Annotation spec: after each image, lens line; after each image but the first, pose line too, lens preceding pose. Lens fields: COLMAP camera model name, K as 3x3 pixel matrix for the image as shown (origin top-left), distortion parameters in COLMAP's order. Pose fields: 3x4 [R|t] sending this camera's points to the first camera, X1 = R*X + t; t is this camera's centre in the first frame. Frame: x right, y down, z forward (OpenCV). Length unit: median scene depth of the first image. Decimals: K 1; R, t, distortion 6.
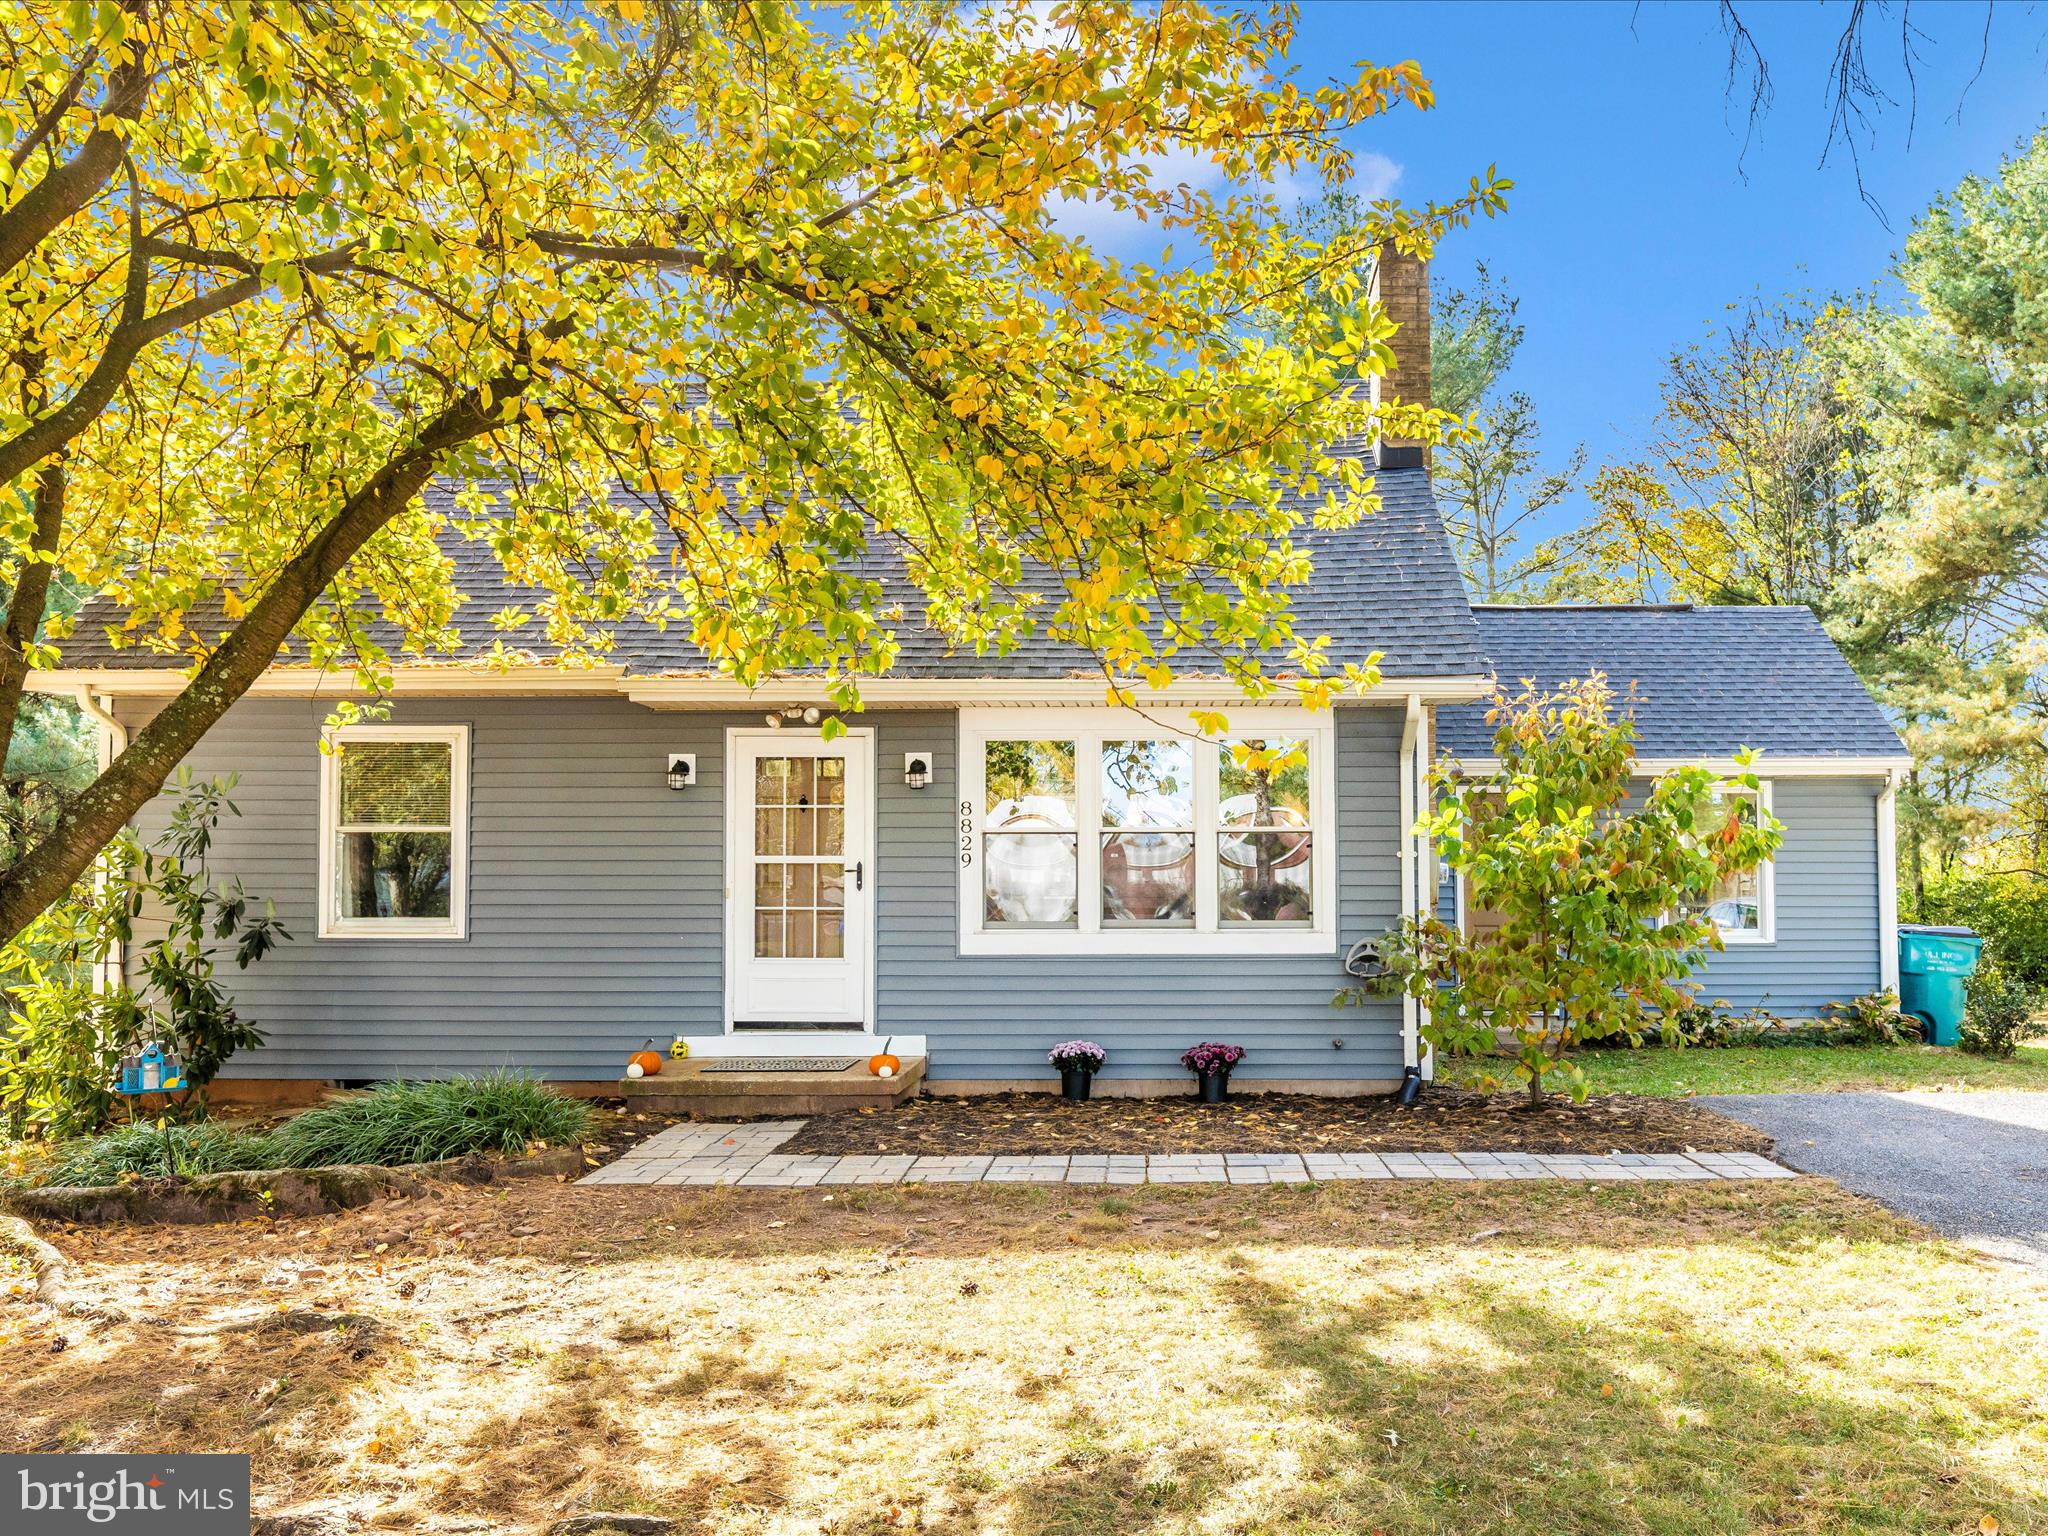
lens RADIAL K [[803.6, 0, 1024.4], [0, 803.6, 765.6], [0, 0, 1]] dist [0.012576, -0.003826]
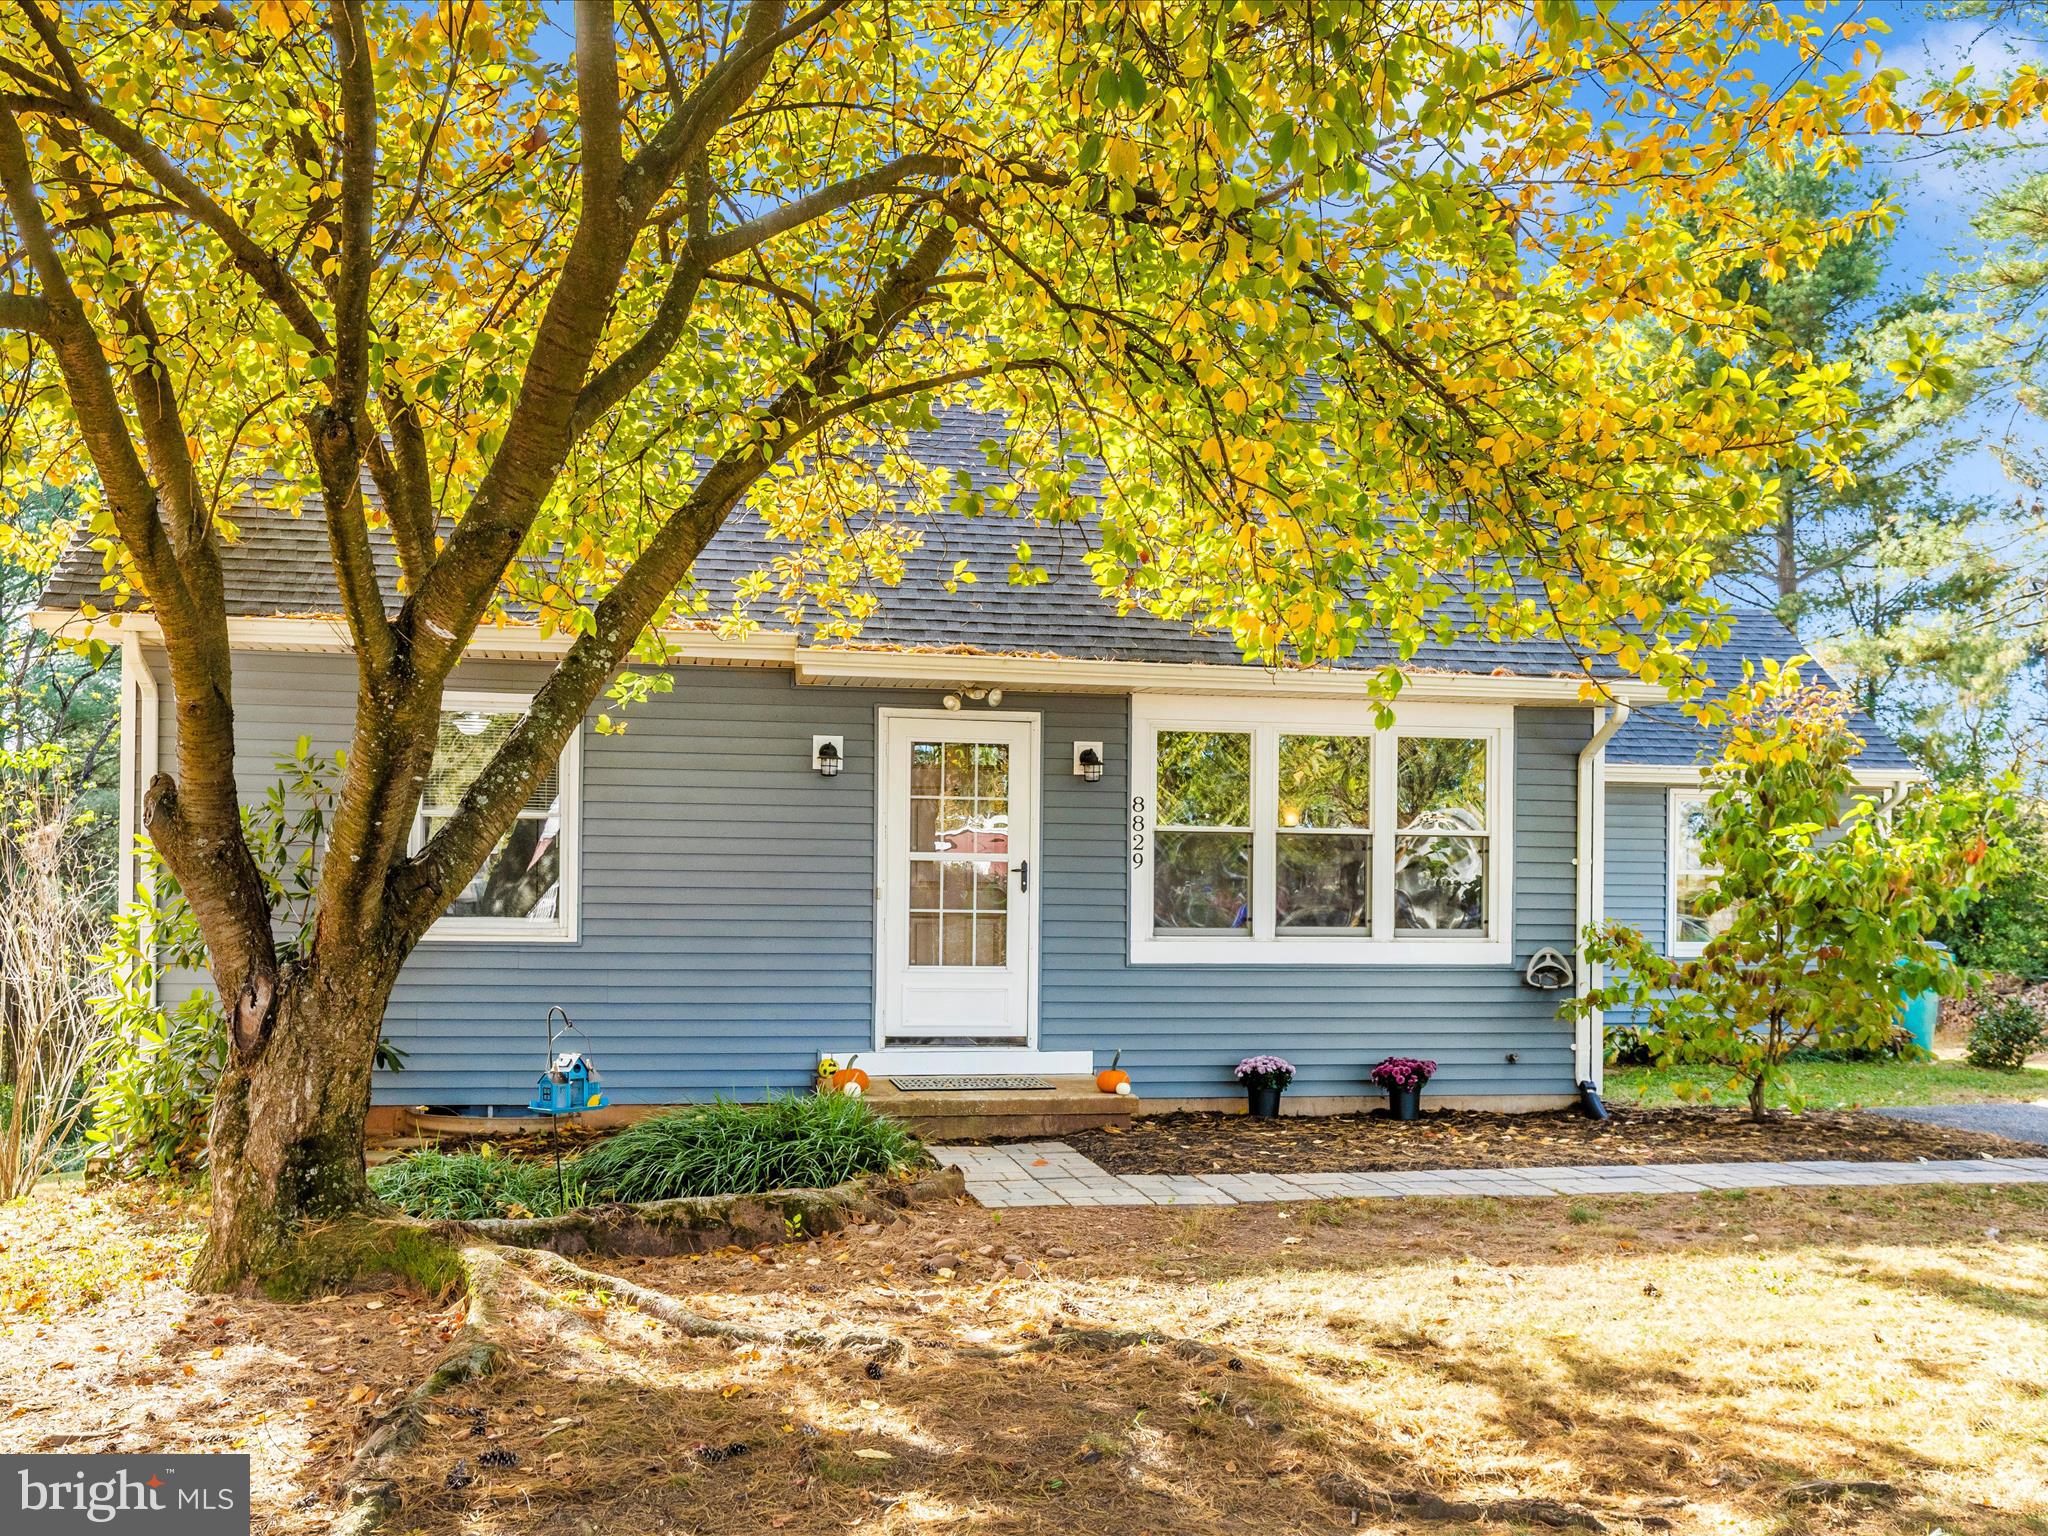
lens RADIAL K [[906.8, 0, 1023.9], [0, 906.8, 772.3], [0, 0, 1]] dist [0.011160, -0.000666]
pose [[0.994302, 0.025200, 0.103577, -0.317042], [-0.027256, 0.999458, 0.018481, 0.001483], [-0.103055, -0.021199, 0.994450, -0.011155]]
